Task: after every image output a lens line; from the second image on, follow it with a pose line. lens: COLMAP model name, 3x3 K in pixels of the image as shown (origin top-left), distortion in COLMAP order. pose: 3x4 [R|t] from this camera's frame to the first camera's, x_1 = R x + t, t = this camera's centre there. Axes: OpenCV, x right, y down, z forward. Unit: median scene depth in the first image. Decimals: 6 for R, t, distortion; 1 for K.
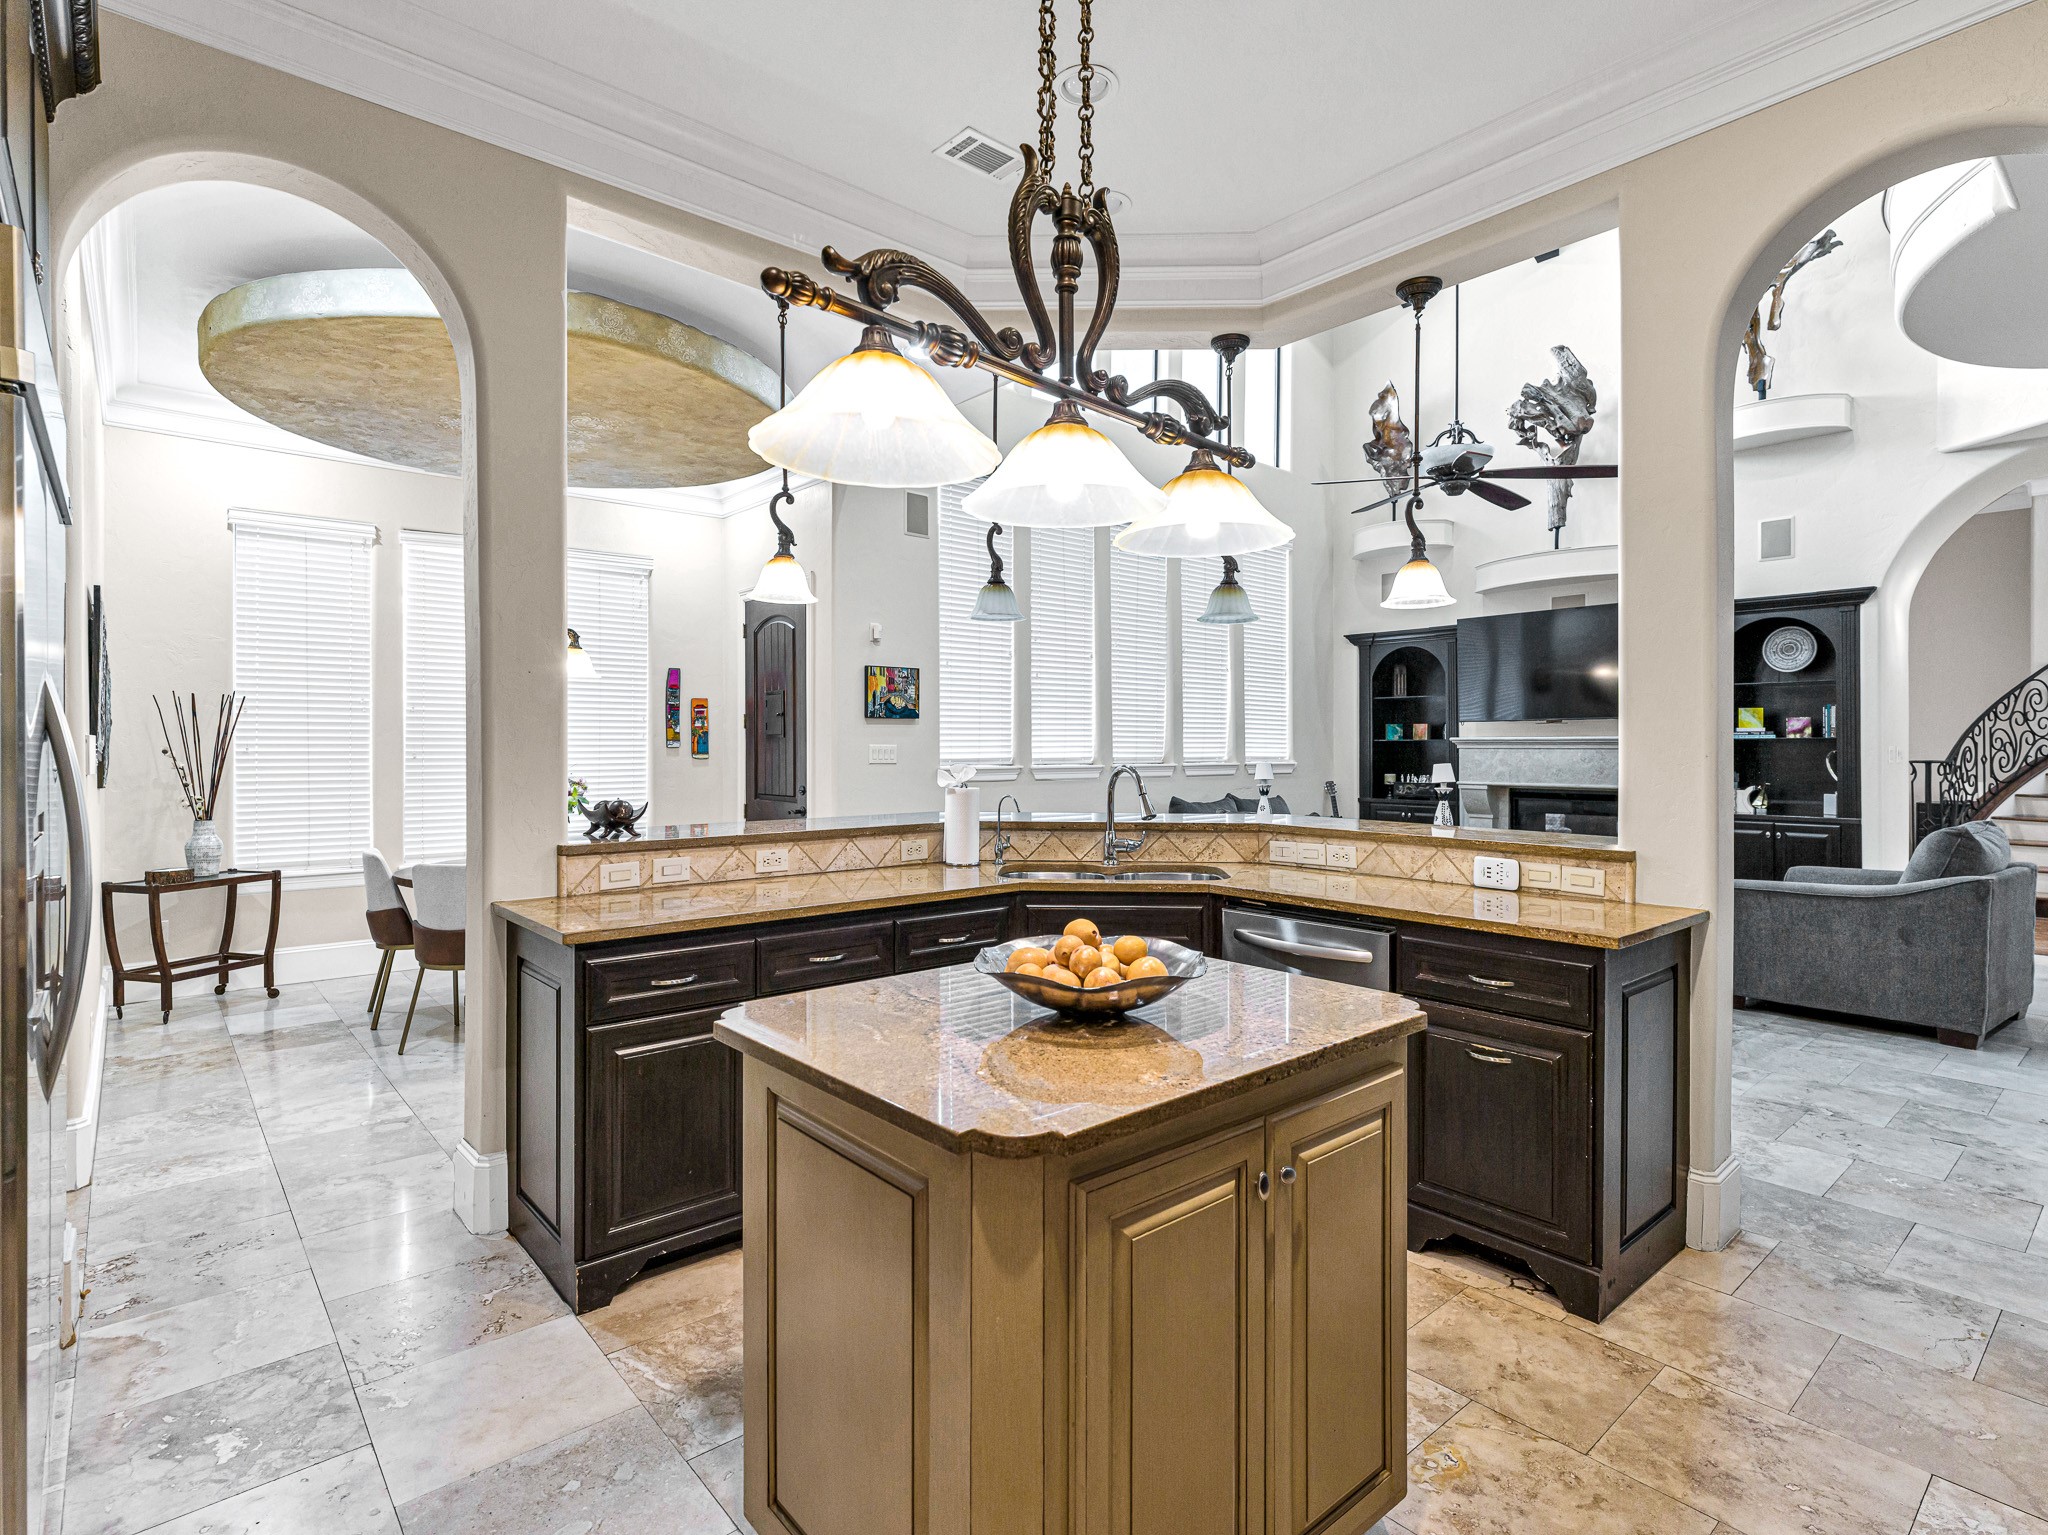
lens RADIAL K [[1036.2, 0, 1025.3], [0, 1036.2, 756.6], [0, 0, 1]] dist [-0.003087, -0.001930]
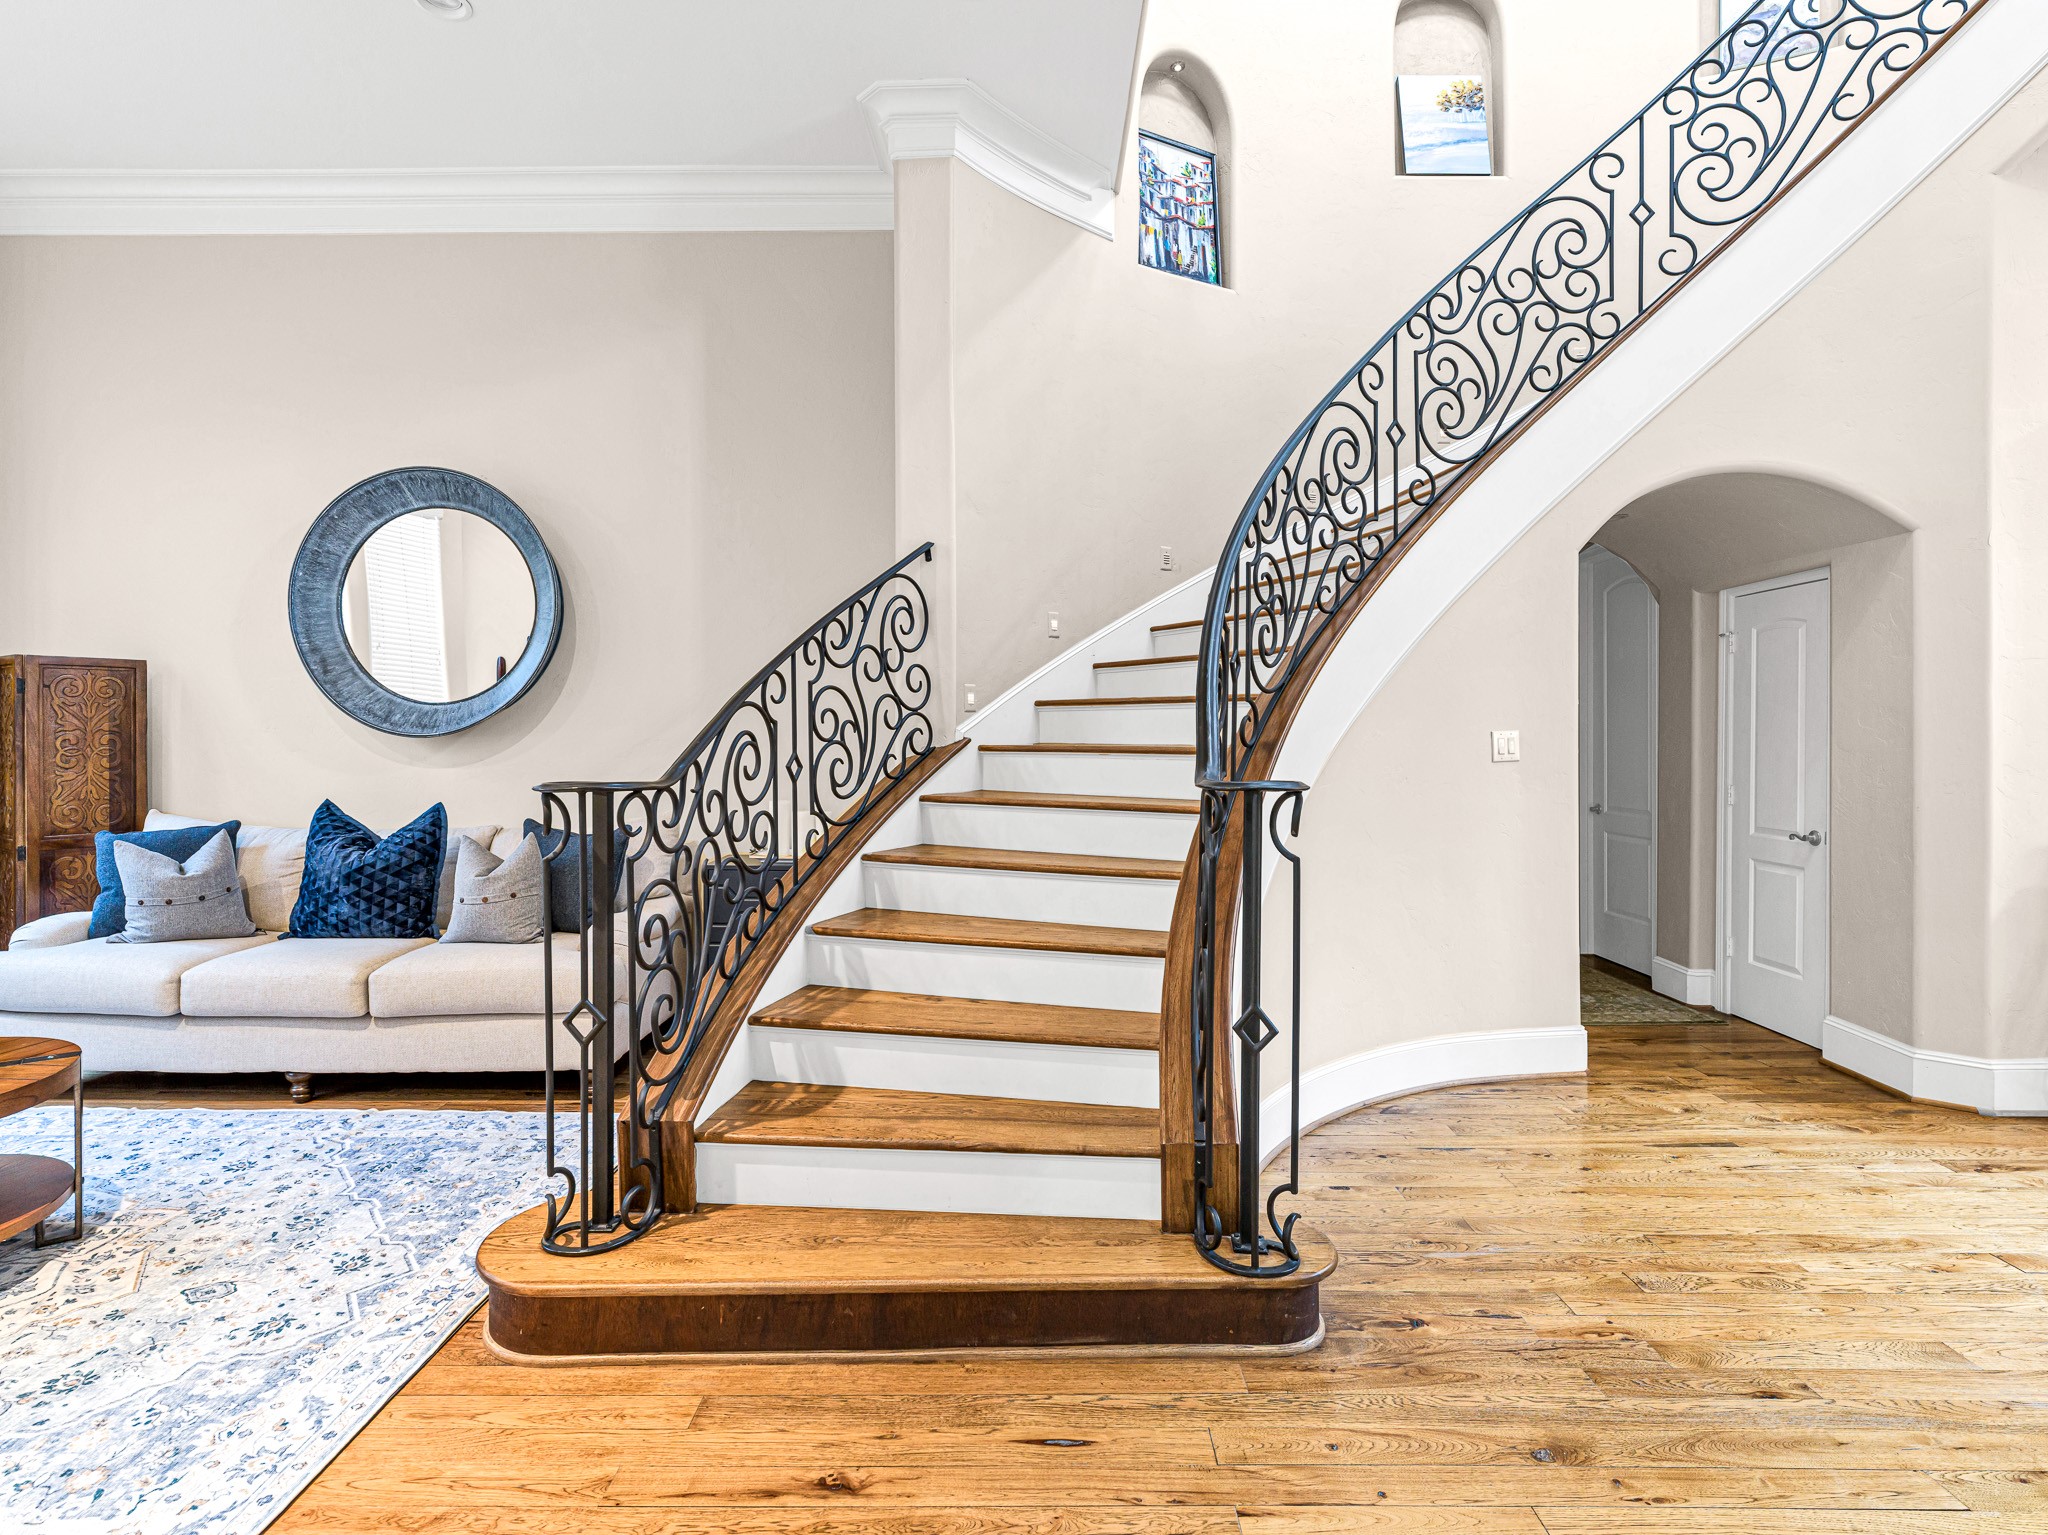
lens RADIAL K [[1036.2, 0, 1025.3], [0, 1036.2, 756.6], [0, 0, 1]] dist [-0.003087, -0.001930]
pose [[0.654264, -0.012443, 0.756164, 0.697610], [0.003812, 0.999906, 0.013155, -0.005584], [-0.756257, -0.005724, 0.654250, 0.690405]]
